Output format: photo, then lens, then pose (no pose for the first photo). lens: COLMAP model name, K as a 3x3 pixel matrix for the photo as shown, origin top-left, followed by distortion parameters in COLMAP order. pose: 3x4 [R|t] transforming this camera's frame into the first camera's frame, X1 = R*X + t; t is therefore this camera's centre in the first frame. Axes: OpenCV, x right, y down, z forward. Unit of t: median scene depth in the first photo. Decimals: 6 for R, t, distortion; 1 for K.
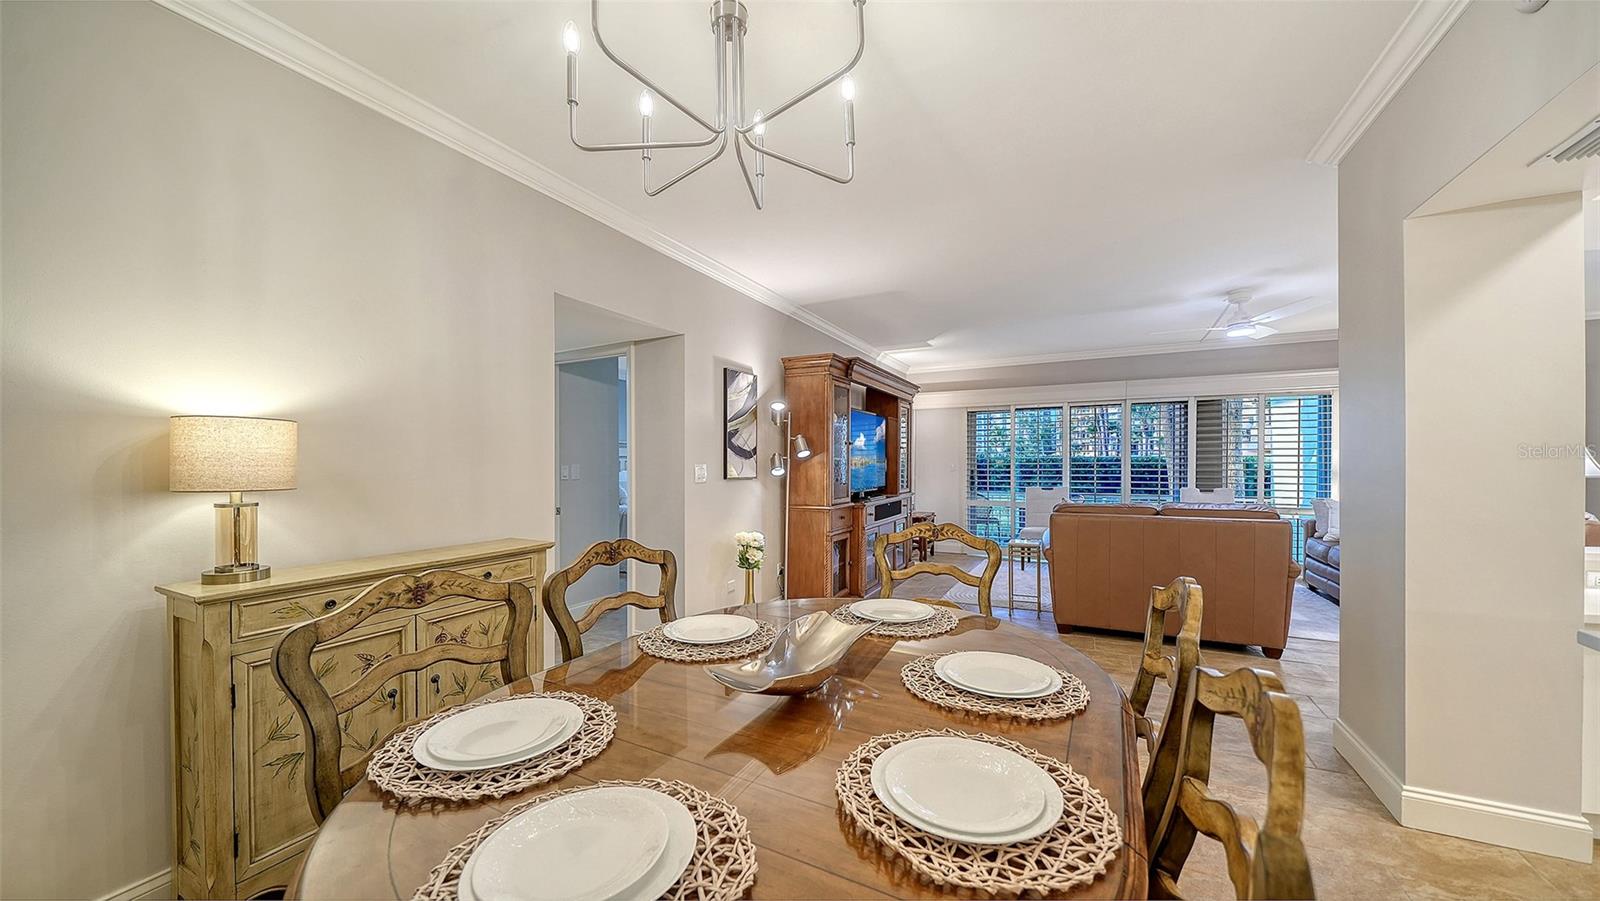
lens RADIAL K [[552.6, 0, 813.1], [0, 552.6, 477.5], [0, 0, 1]] dist [-0.001109, 0.000081]
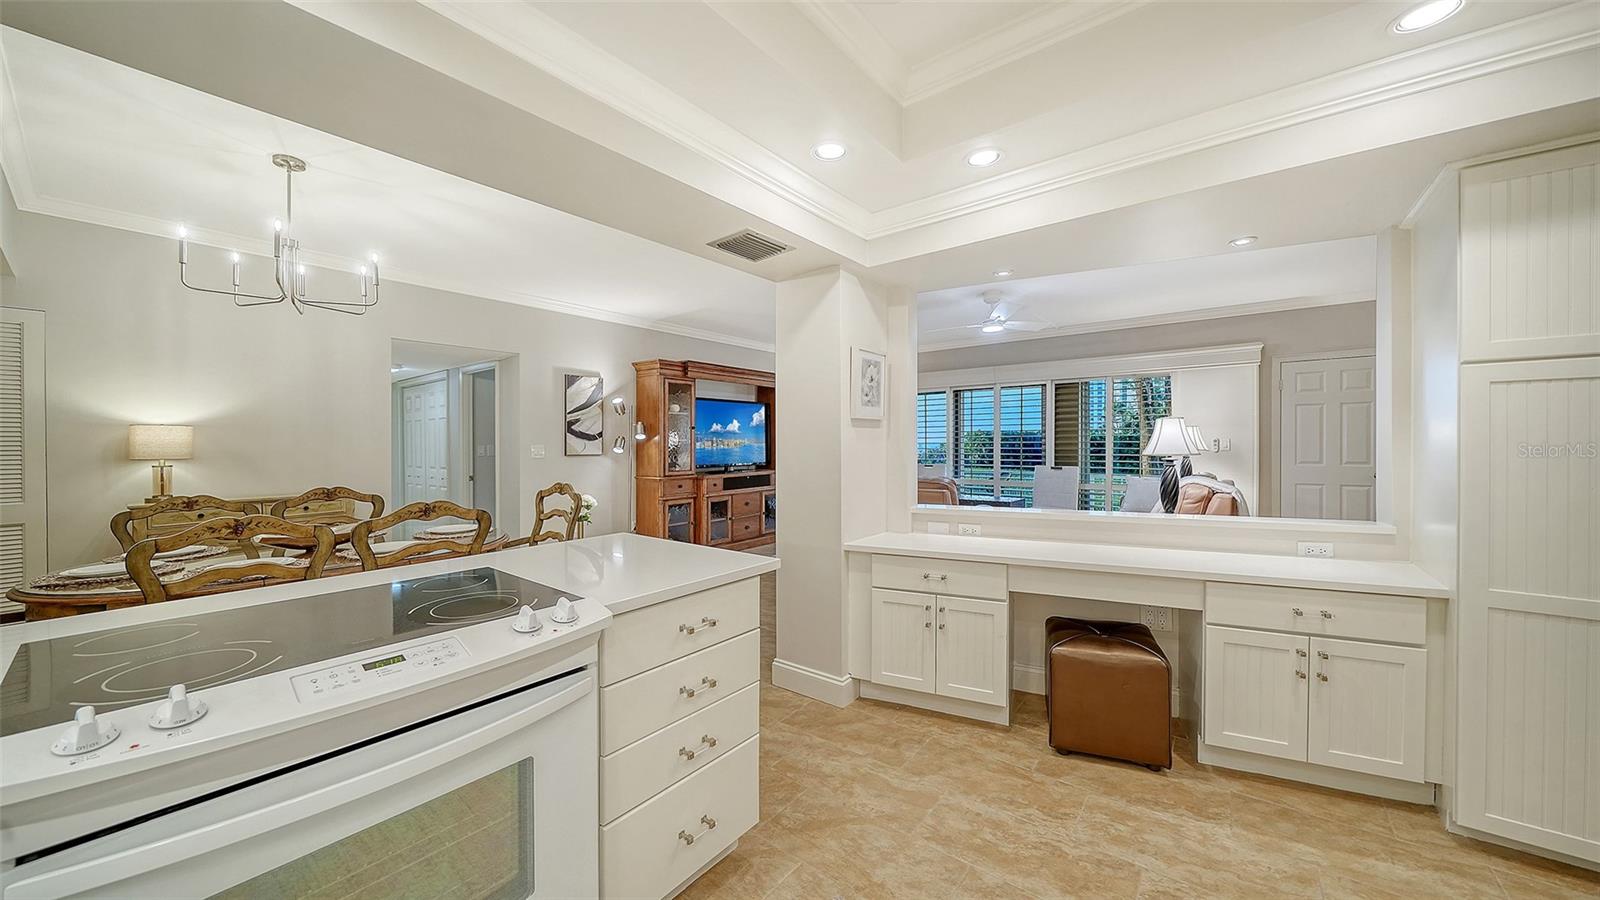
lens RADIAL K [[554.5, 0, 808.0], [0, 554.5, 454.8], [0, 0, 1]] dist [-0.002950, -0.000261]
pose [[0.981021, 0.002615, -0.193886, 0.663653], [-0.002964, 0.999994, -0.001512, 0.001053], [0.193881, 0.002058, 0.981023, -0.216636]]
